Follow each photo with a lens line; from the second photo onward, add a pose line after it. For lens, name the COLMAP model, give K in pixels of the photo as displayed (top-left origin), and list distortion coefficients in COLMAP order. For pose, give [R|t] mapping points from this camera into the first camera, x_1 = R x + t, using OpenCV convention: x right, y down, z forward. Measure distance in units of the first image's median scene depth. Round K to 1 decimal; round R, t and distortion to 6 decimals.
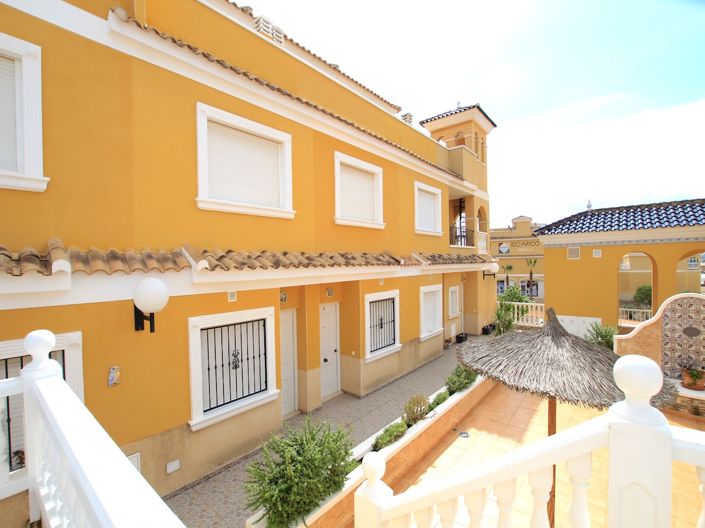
lens RADIAL K [[331.3, 0, 351.8], [0, 331.3, 268.5], [0, 0, 1]] dist [-0.019176, -0.001792]
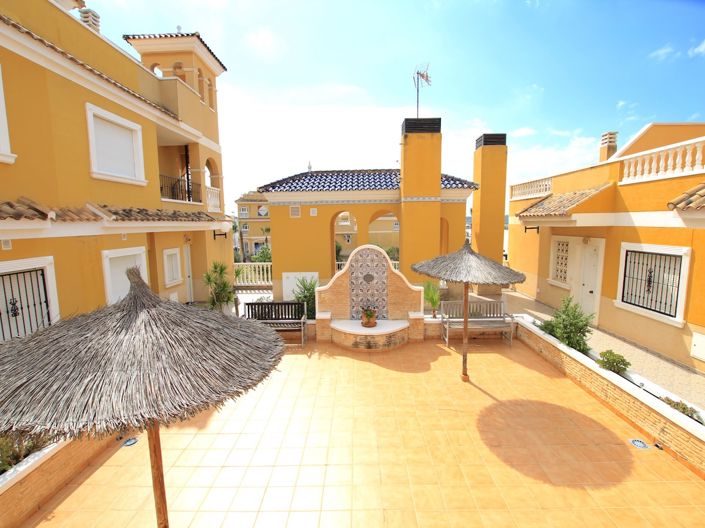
lens RADIAL K [[331.3, 0, 352.7], [0, 331.3, 263.8], [0, 0, 1]] dist [-0.019176, -0.001792]
pose [[0.780143, -0.070470, 0.621620, 0.150669], [0.010570, 0.994978, 0.099530, 0.014163], [-0.625512, -0.071077, 0.776970, 0.062812]]
